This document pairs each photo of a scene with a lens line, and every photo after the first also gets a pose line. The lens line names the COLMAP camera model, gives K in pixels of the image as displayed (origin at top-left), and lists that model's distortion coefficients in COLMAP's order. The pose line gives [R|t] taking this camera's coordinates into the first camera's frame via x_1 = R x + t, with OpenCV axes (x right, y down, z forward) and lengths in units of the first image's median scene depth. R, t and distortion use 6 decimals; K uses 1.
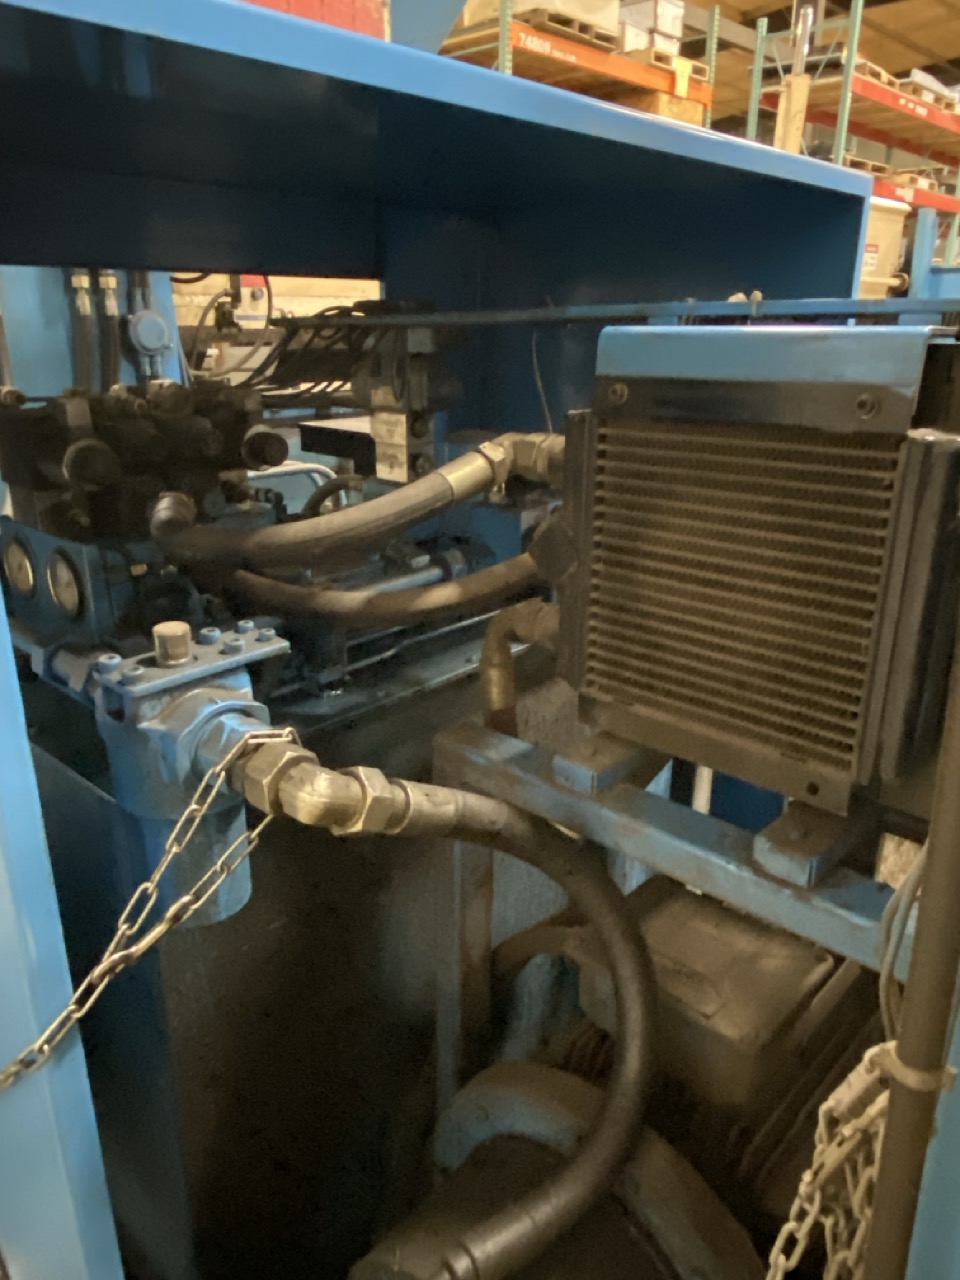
lens RADIAL K [[903.4, 0, 471.1], [0, 903.4, 648.6], [0, 0, 1]] dist [0.056454, -0.063288]
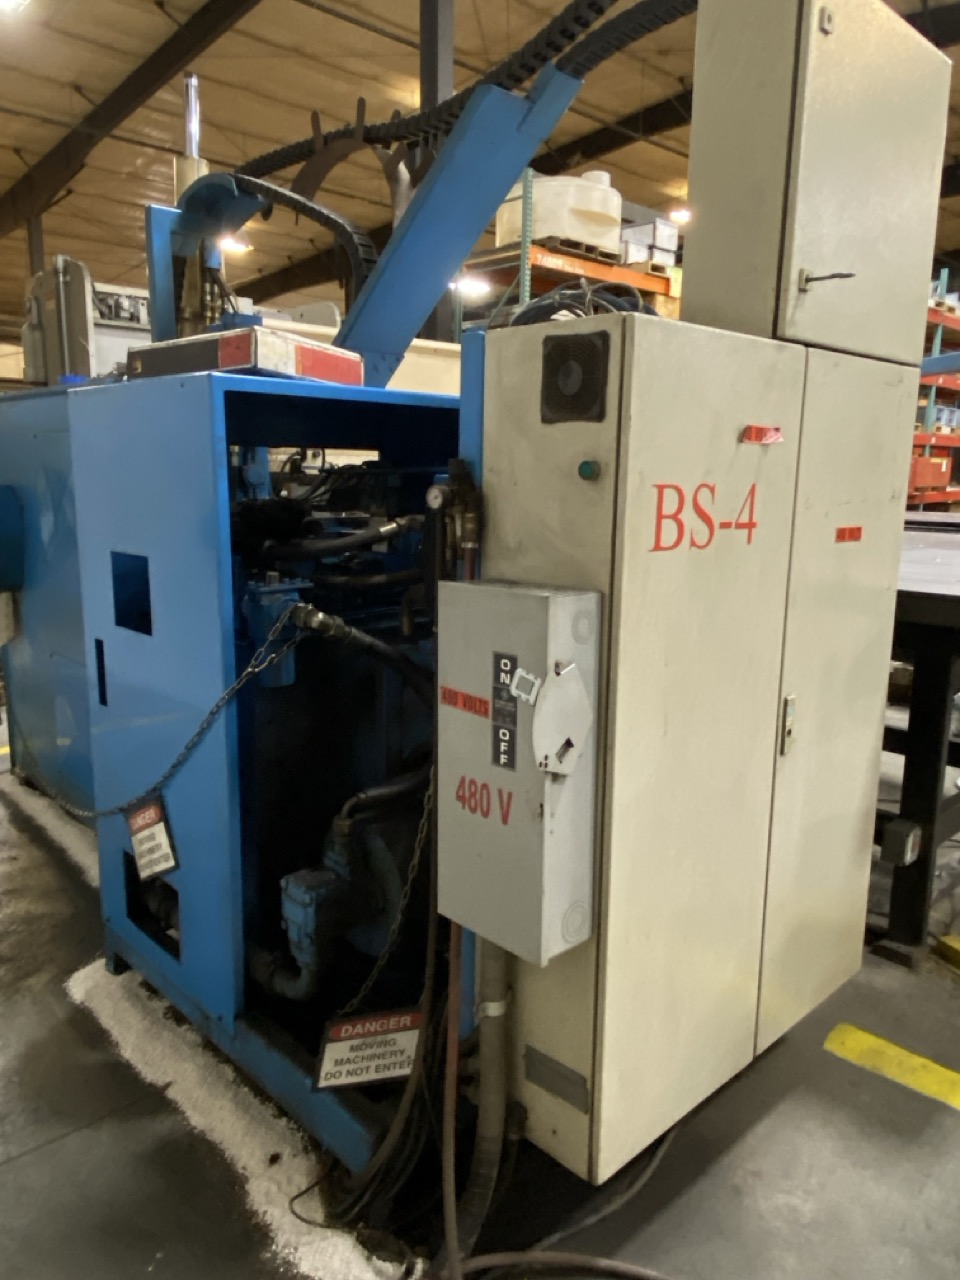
lens RADIAL K [[903.4, 0, 482.9], [0, 903.4, 641.9], [0, 0, 1]] dist [0.056454, -0.063288]
pose [[0.998839, 0.020994, -0.043367, 0.146216], [-0.027552, 0.987270, -0.156648, 0.197179], [0.039526, 0.157661, 0.986702, -0.558637]]
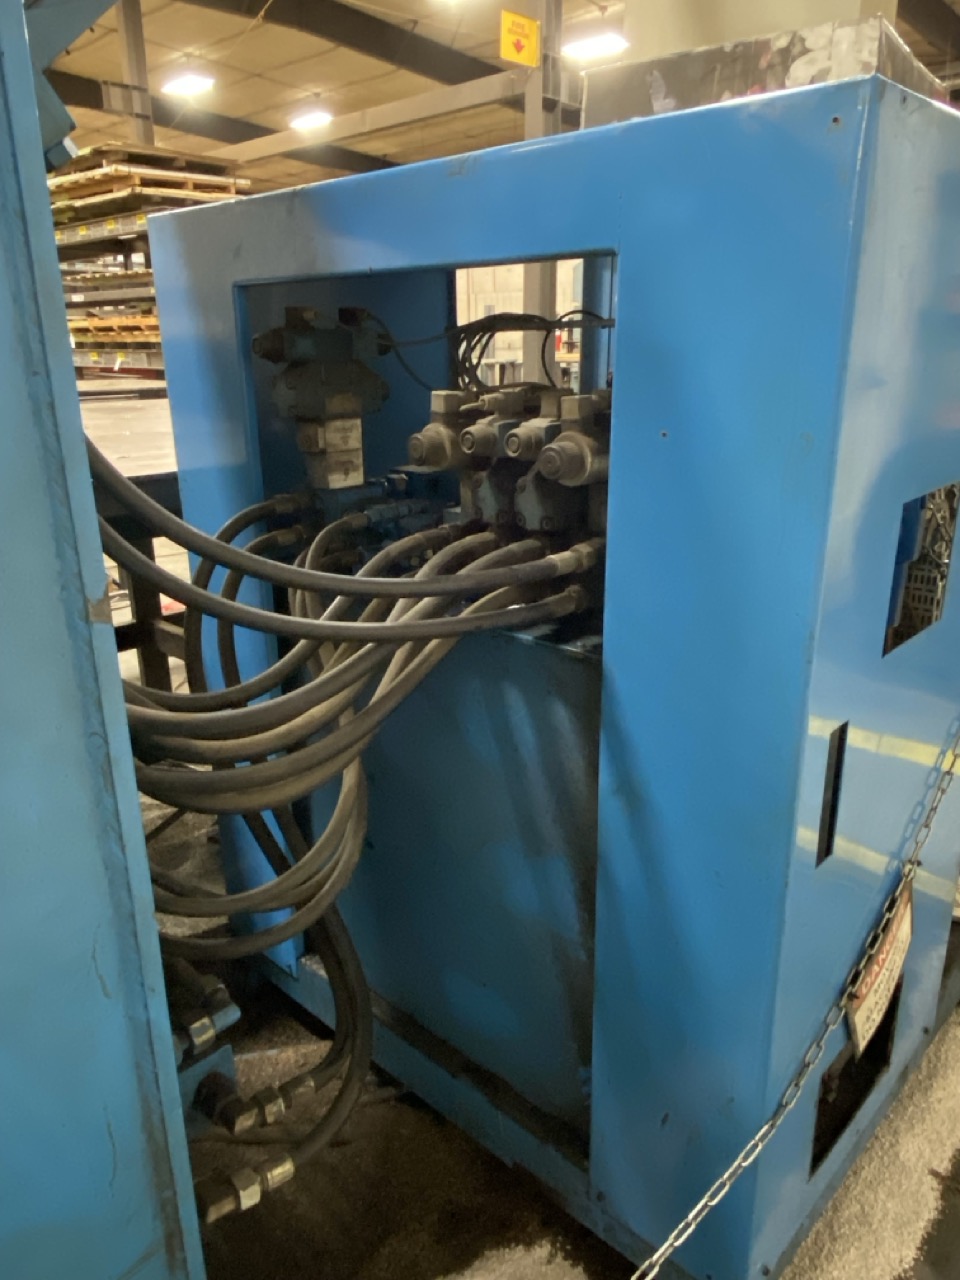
lens RADIAL K [[903.4, 0, 477.0], [0, 903.4, 638.1], [0, 0, 1]] dist [0.056454, -0.063288]
pose [[0.004409, -0.317602, 0.948214, -0.757262], [0.356288, 0.886495, 0.295272, -0.194025], [-0.934366, 0.336535, 0.117066, 0.550994]]
